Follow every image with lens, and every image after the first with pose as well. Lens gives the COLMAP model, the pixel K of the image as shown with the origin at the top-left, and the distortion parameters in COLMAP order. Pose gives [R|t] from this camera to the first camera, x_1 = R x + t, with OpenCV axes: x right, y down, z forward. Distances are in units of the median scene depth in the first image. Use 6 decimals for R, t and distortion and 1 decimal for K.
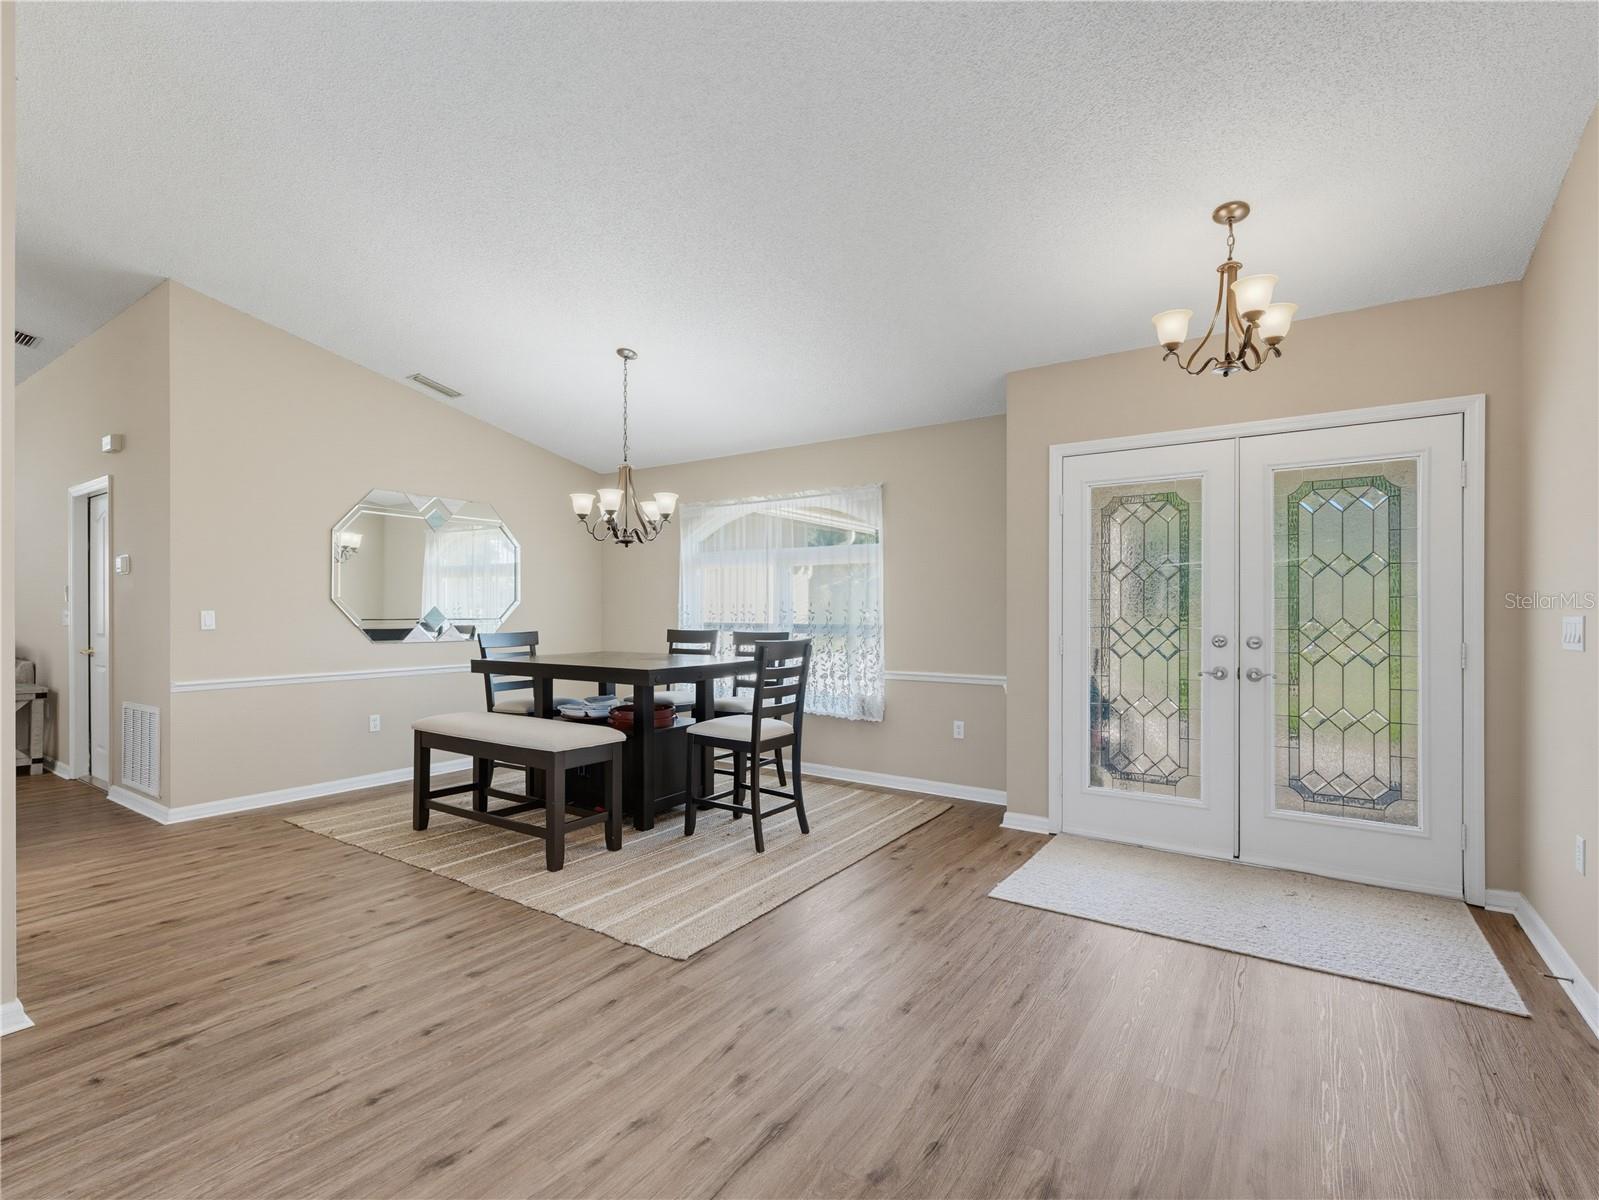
lens RADIAL K [[755.6, 0, 793.5], [0, 755.6, 603.7], [0, 0, 1]] dist [0.006632, 0.000437]
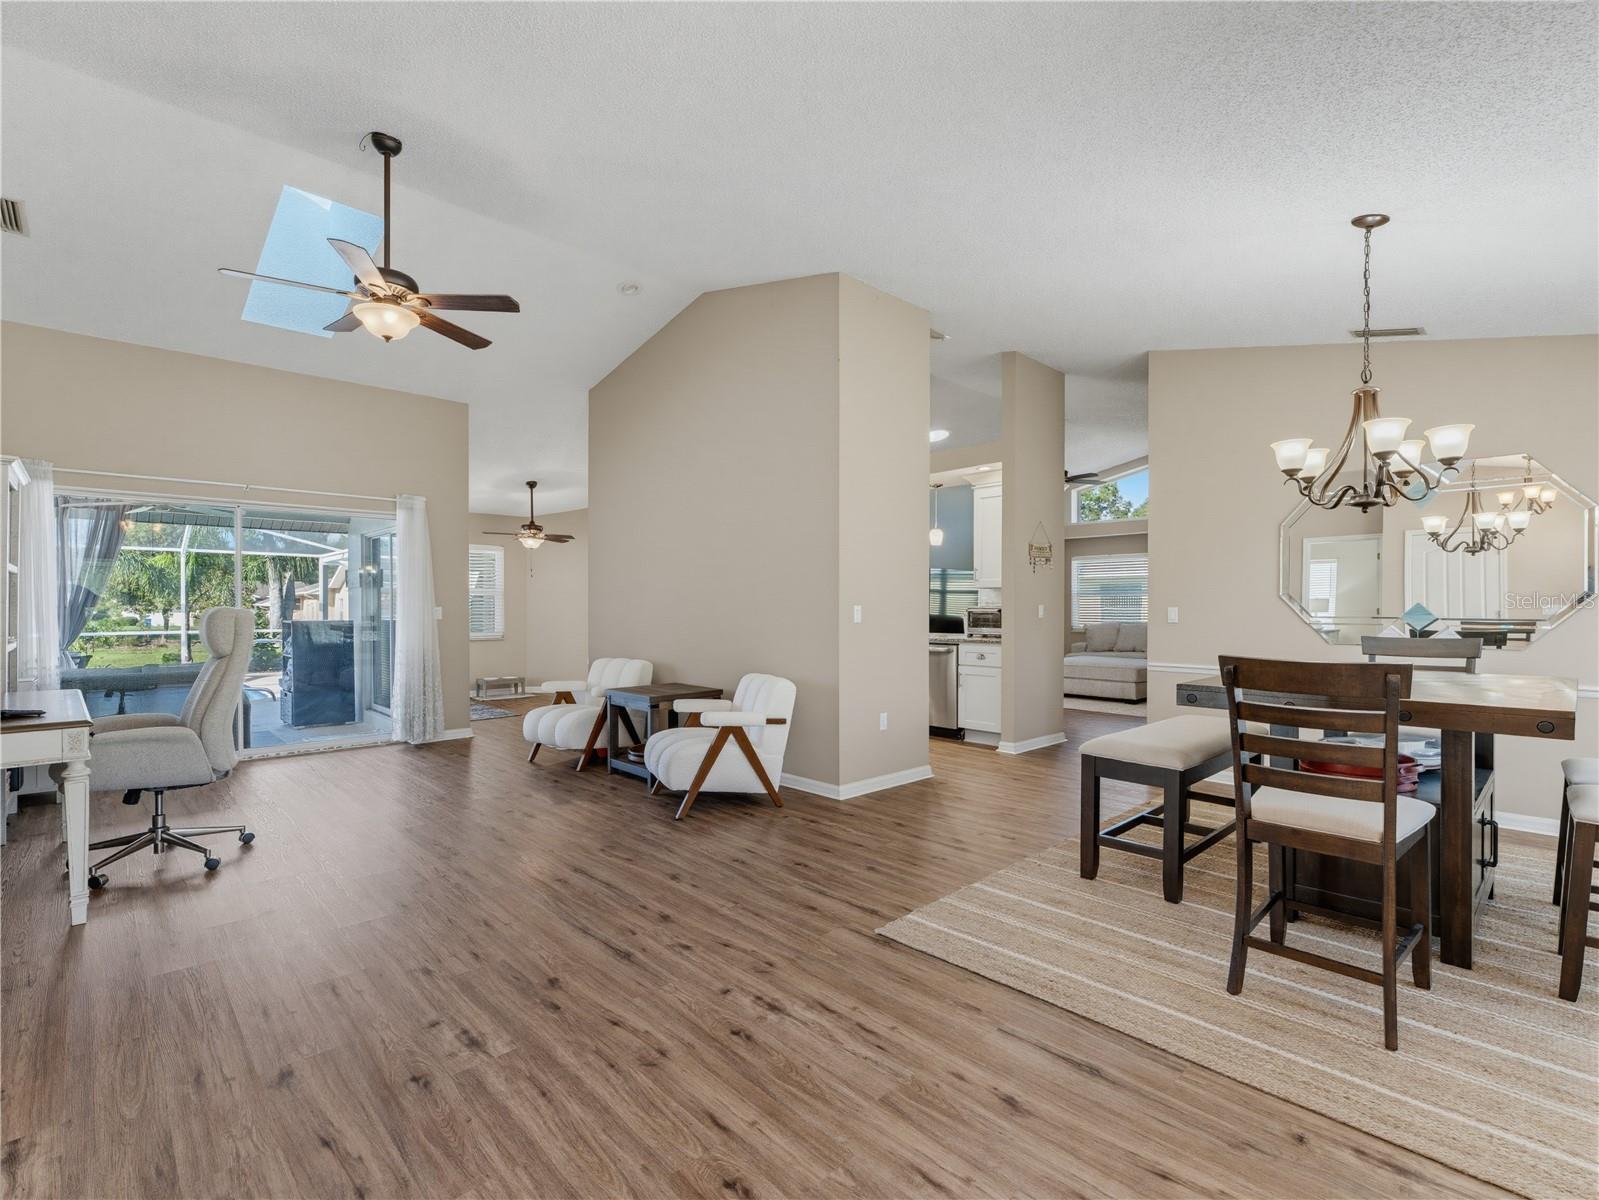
lens RADIAL K [[755.6, 0, 805.2], [0, 755.6, 606.4], [0, 0, 1]] dist [0.006632, 0.000437]
pose [[-0.208460, -0.000206, -0.978031, 0.731514], [0.007594, 0.999969, -0.001829, 0.007110], [0.978001, -0.007809, -0.208452, 0.893520]]
